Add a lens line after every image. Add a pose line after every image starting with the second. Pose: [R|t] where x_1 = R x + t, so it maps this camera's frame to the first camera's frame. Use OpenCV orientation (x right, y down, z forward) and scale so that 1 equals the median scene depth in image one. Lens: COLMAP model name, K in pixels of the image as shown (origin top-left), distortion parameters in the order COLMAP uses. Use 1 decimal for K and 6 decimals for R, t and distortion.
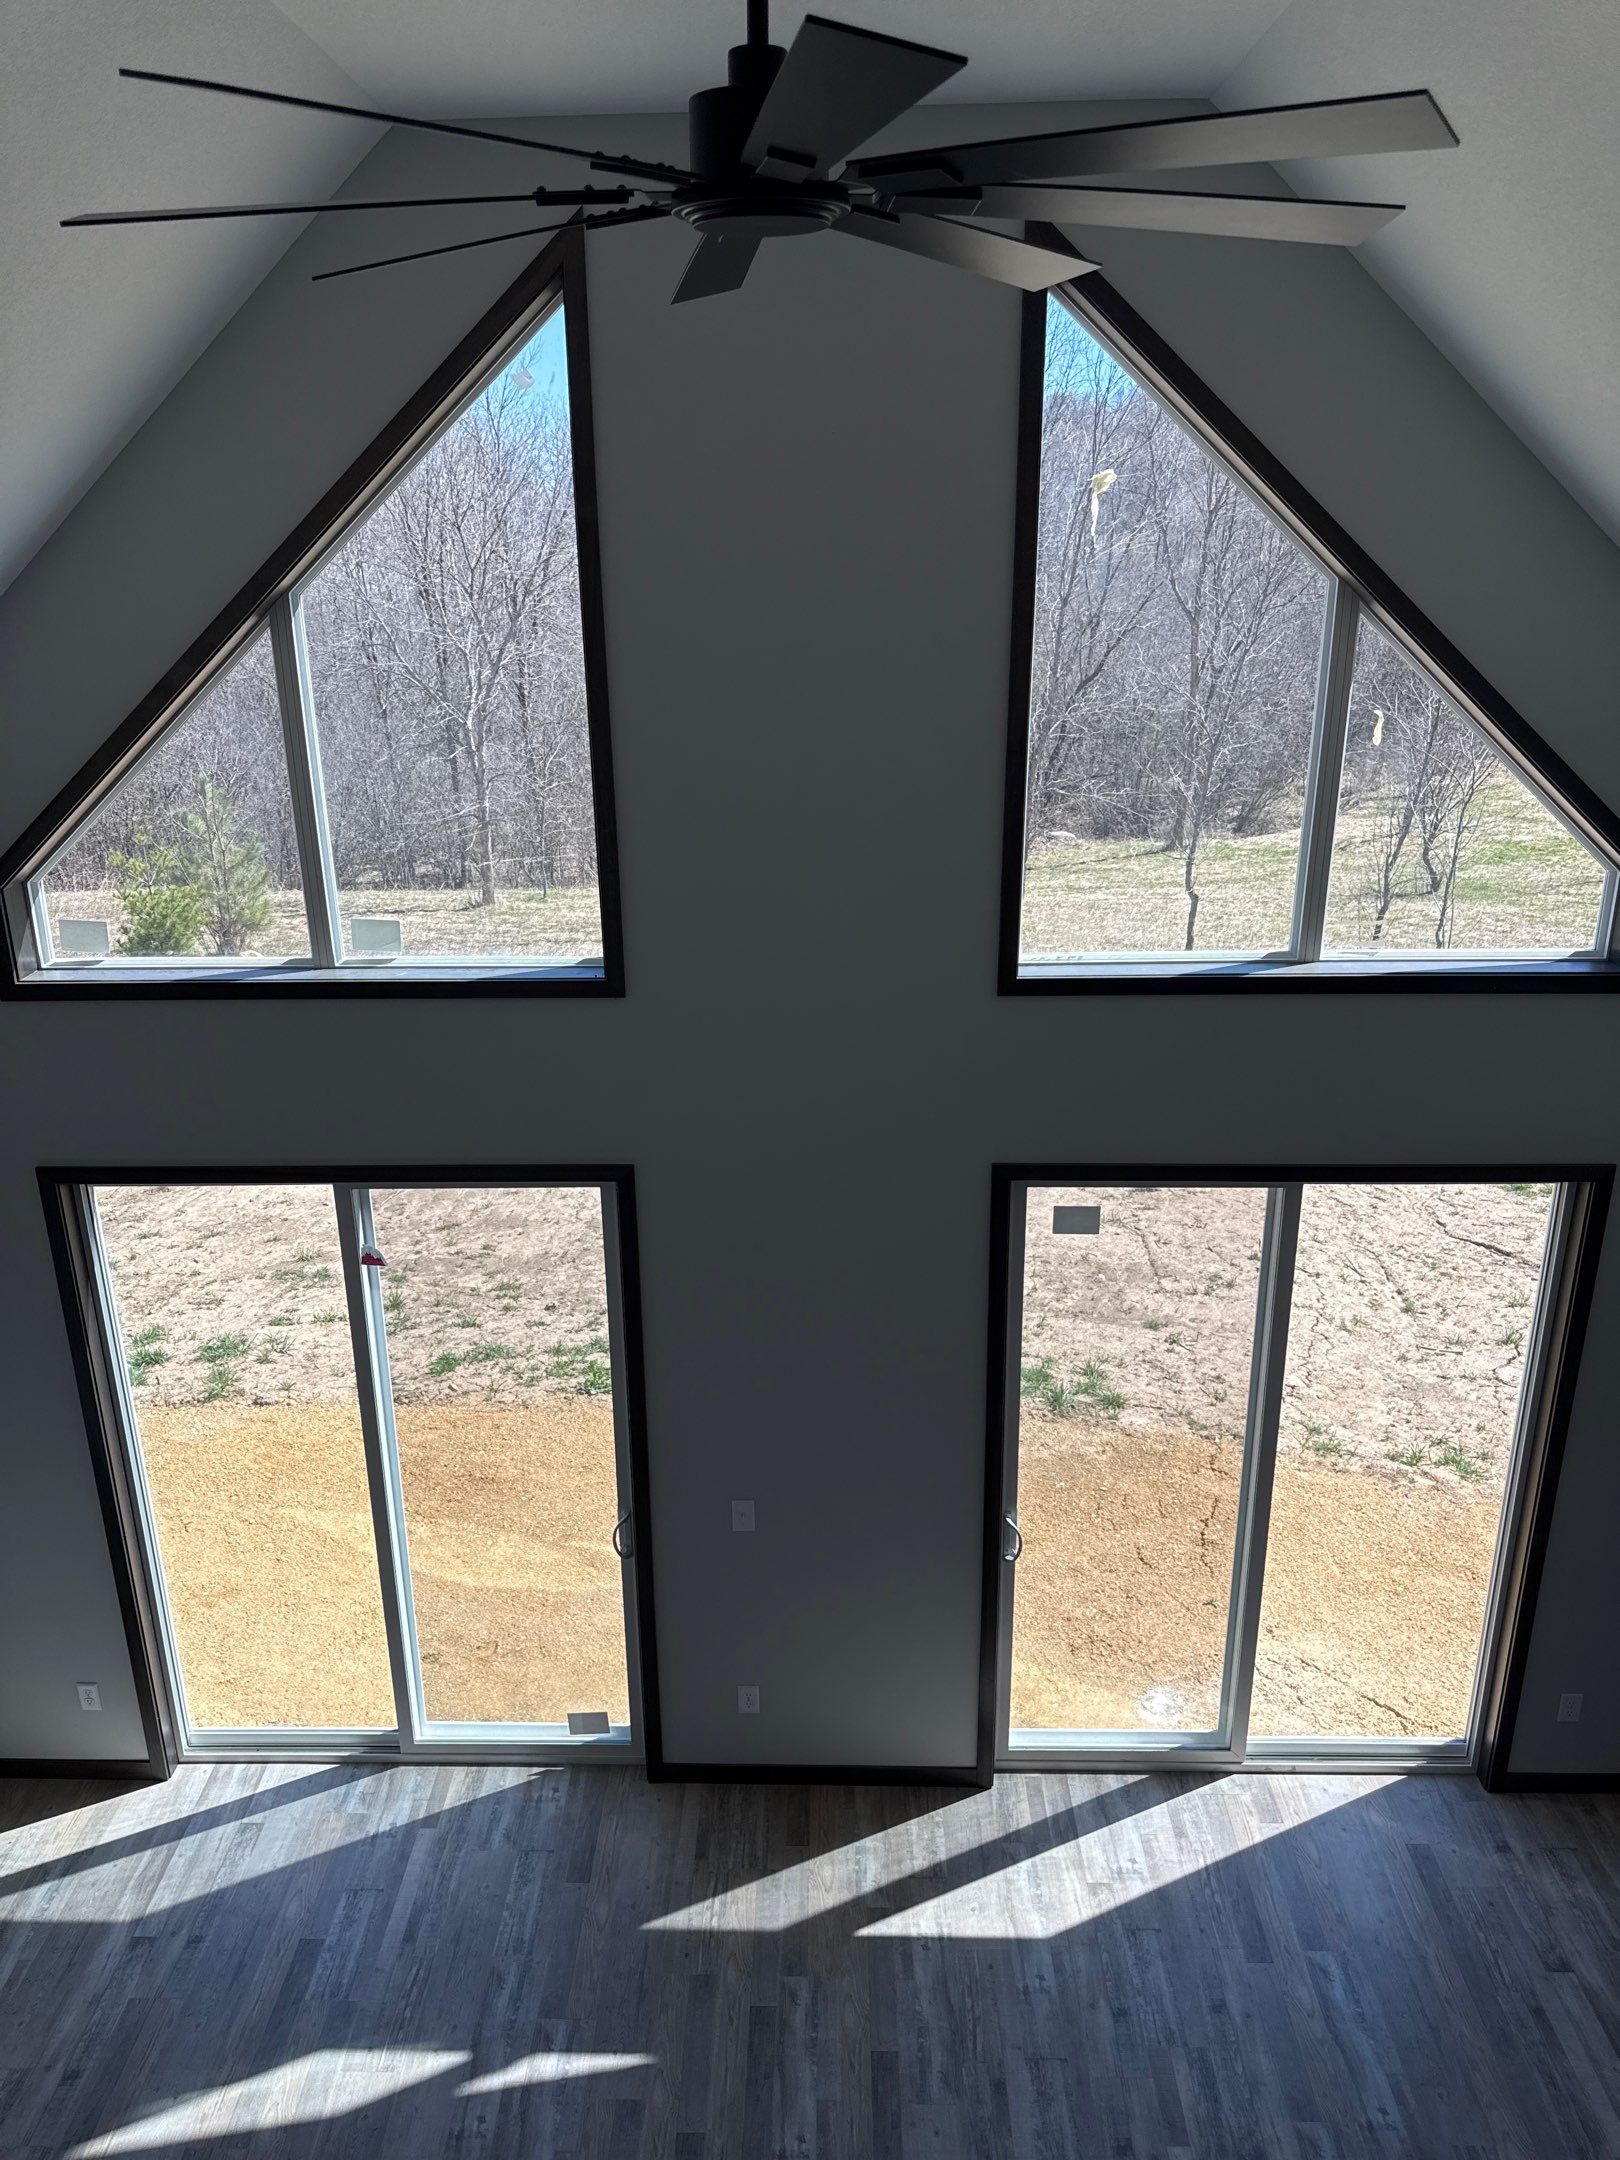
lens RADIAL K [[1530.0, 0, 792.0], [0, 1530.0, 1084.0], [0, 0, 1]] dist [0.029193, -0.035852]
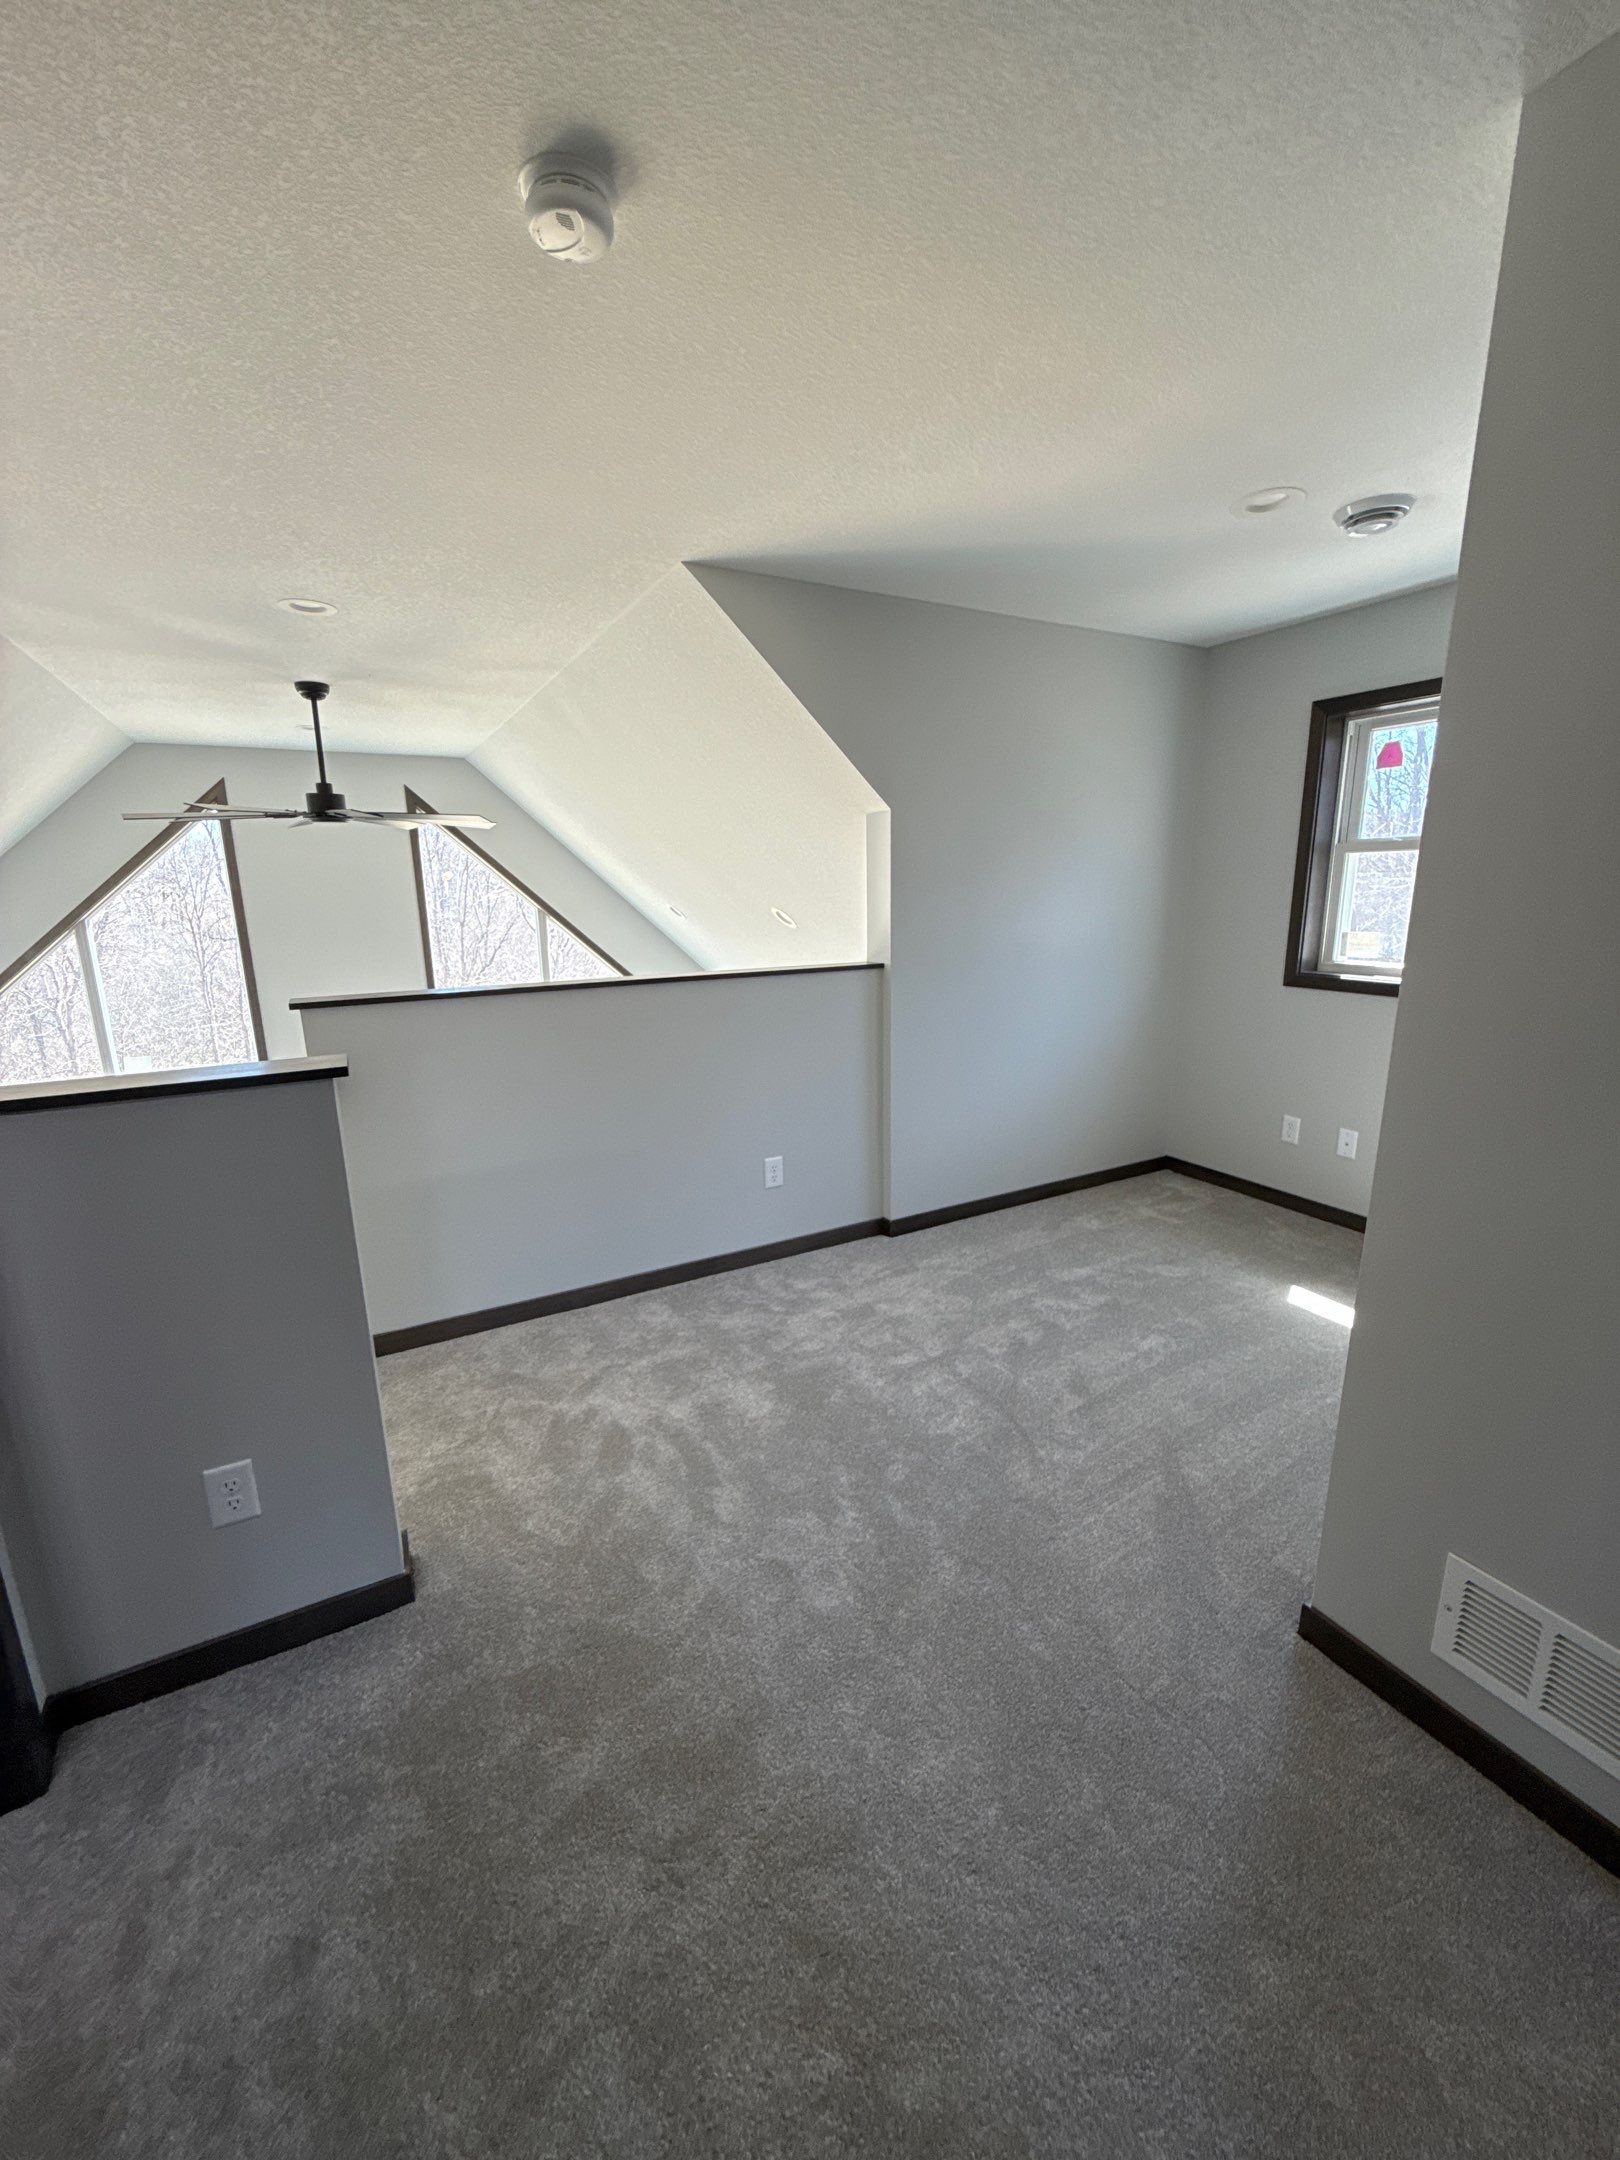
lens RADIAL K [[860.4, 0, 806.6], [0, 860.4, 1082.6], [0, 0, 1]] dist [0.000043, 0.000188]
pose [[0.860742, -0.109402, 0.497146, -0.048272], [0.170087, 0.982312, -0.078316, 0.170355], [-0.479785, 0.151968, 0.864125, -0.497866]]
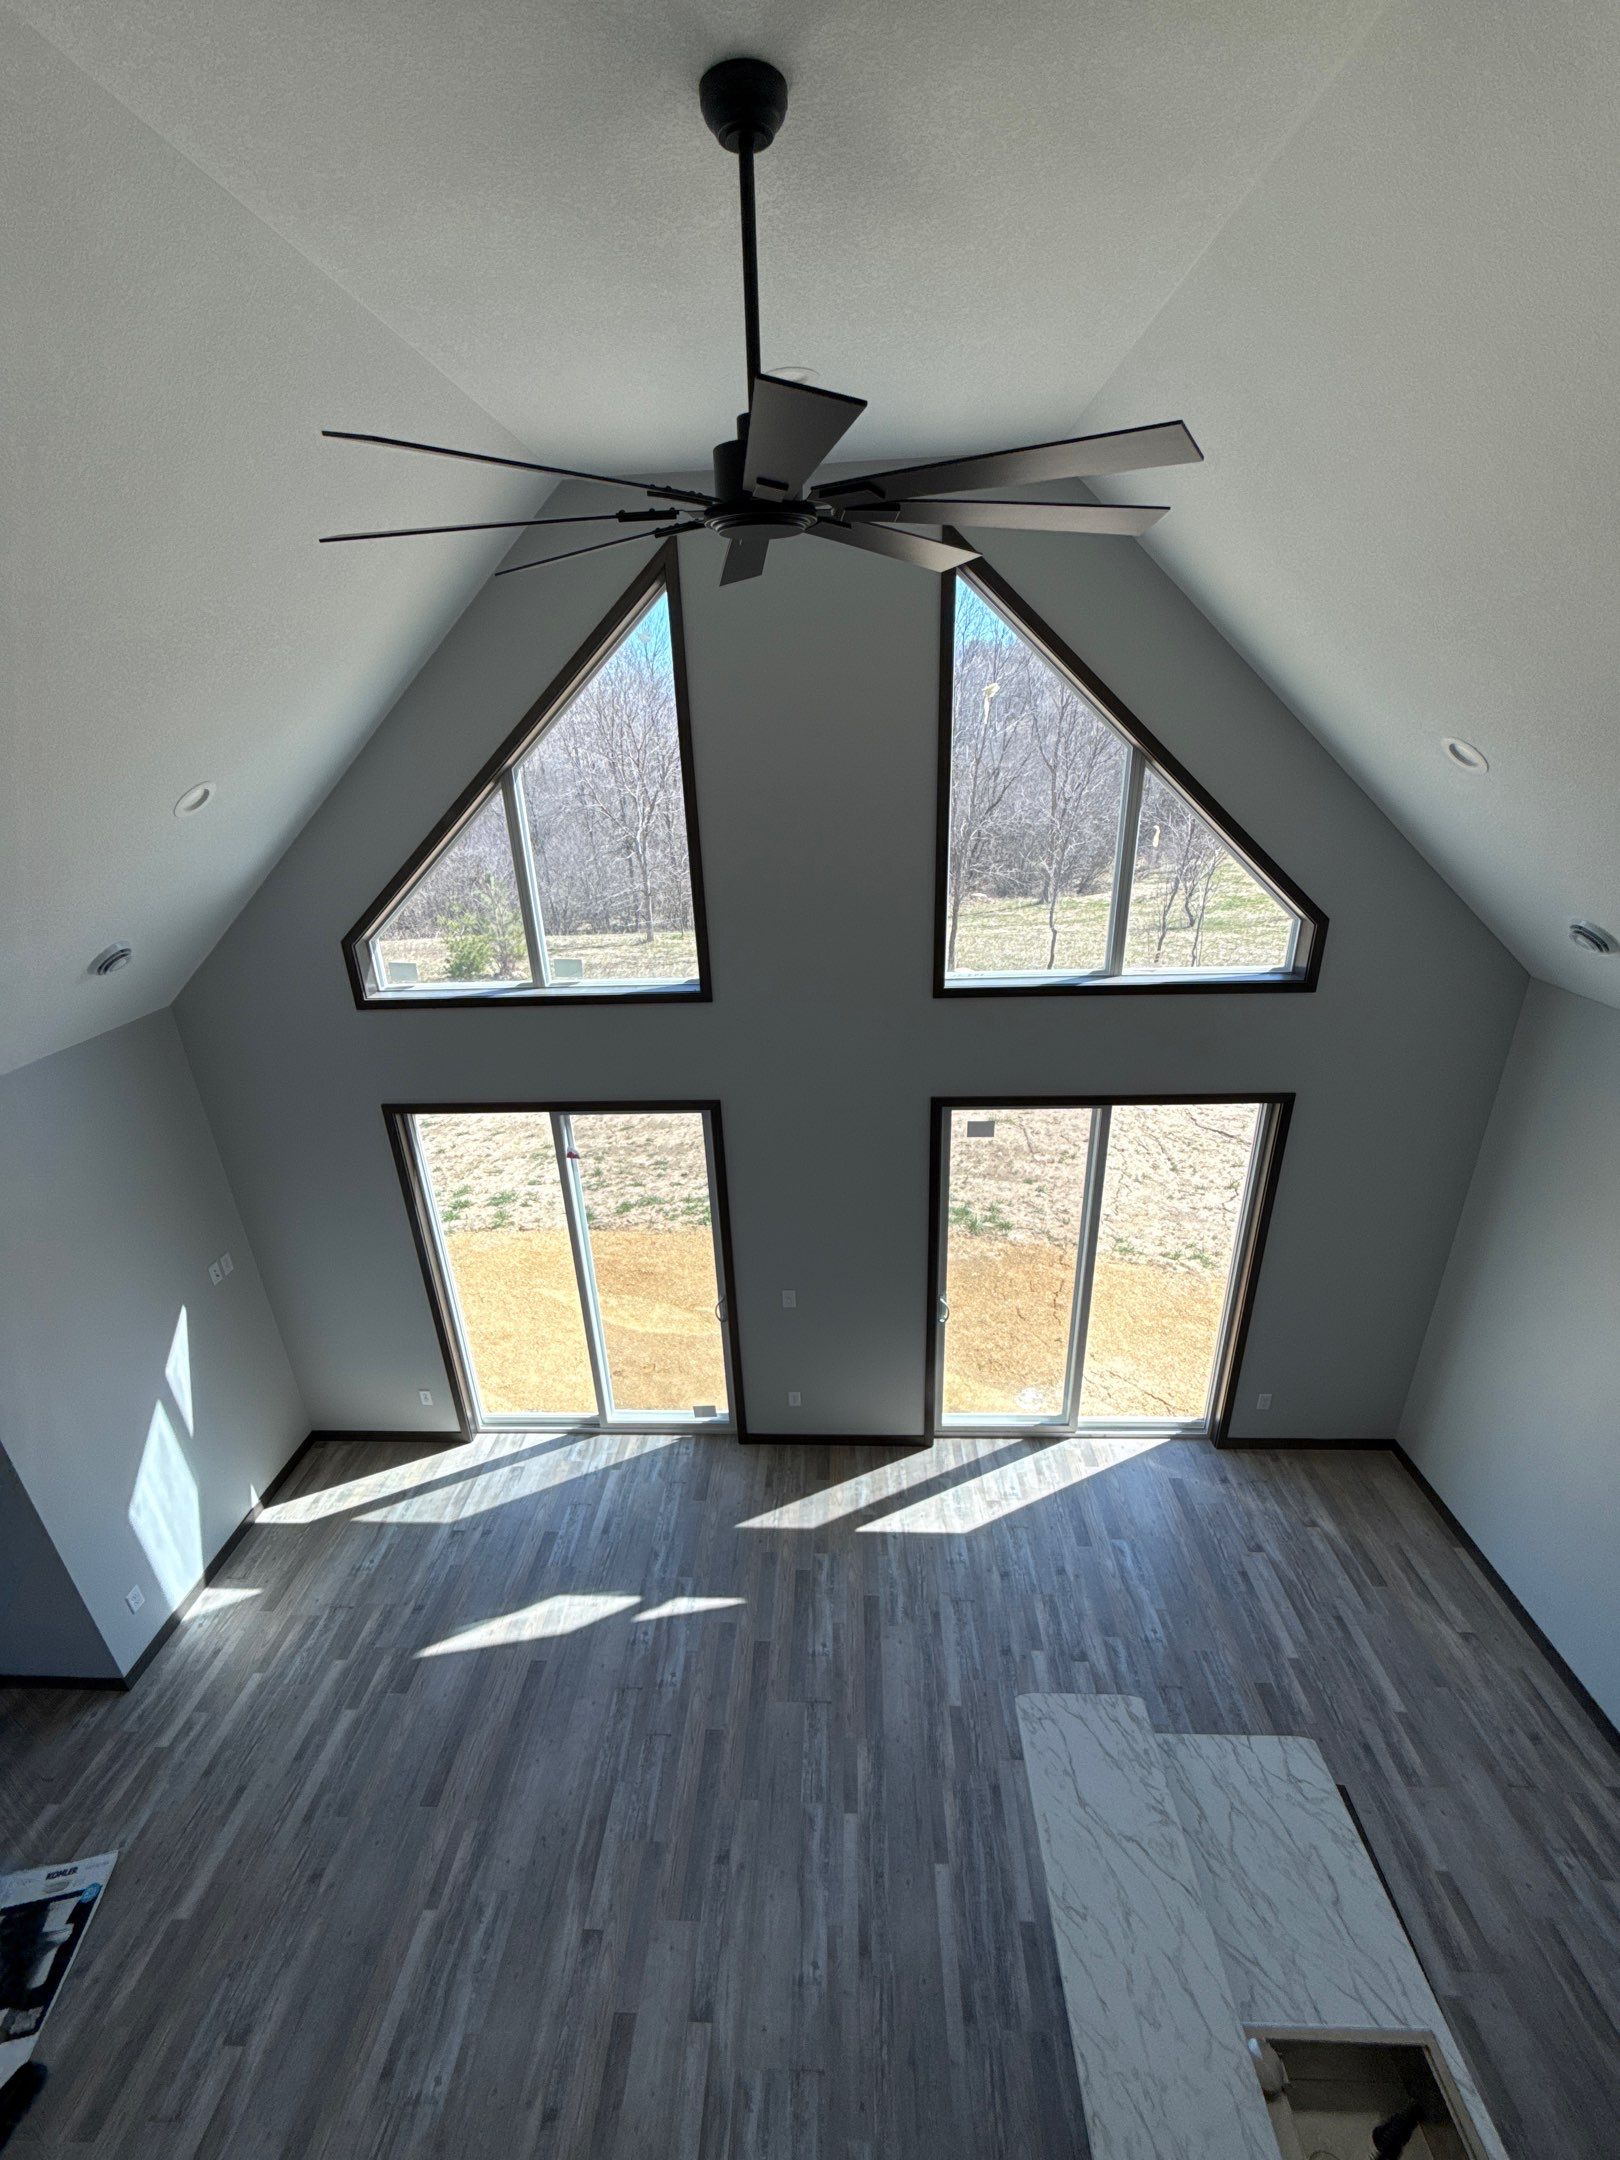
lens RADIAL K [[860.4, 0, 806.6], [0, 860.4, 1082.6], [0, 0, 1]] dist [0.000043, 0.000188]
pose [[0.999631, -0.012025, -0.024362, 0.014318], [0.013218, 0.998691, 0.049417, -0.011593], [0.023736, -0.049721, 0.998481, 0.029893]]
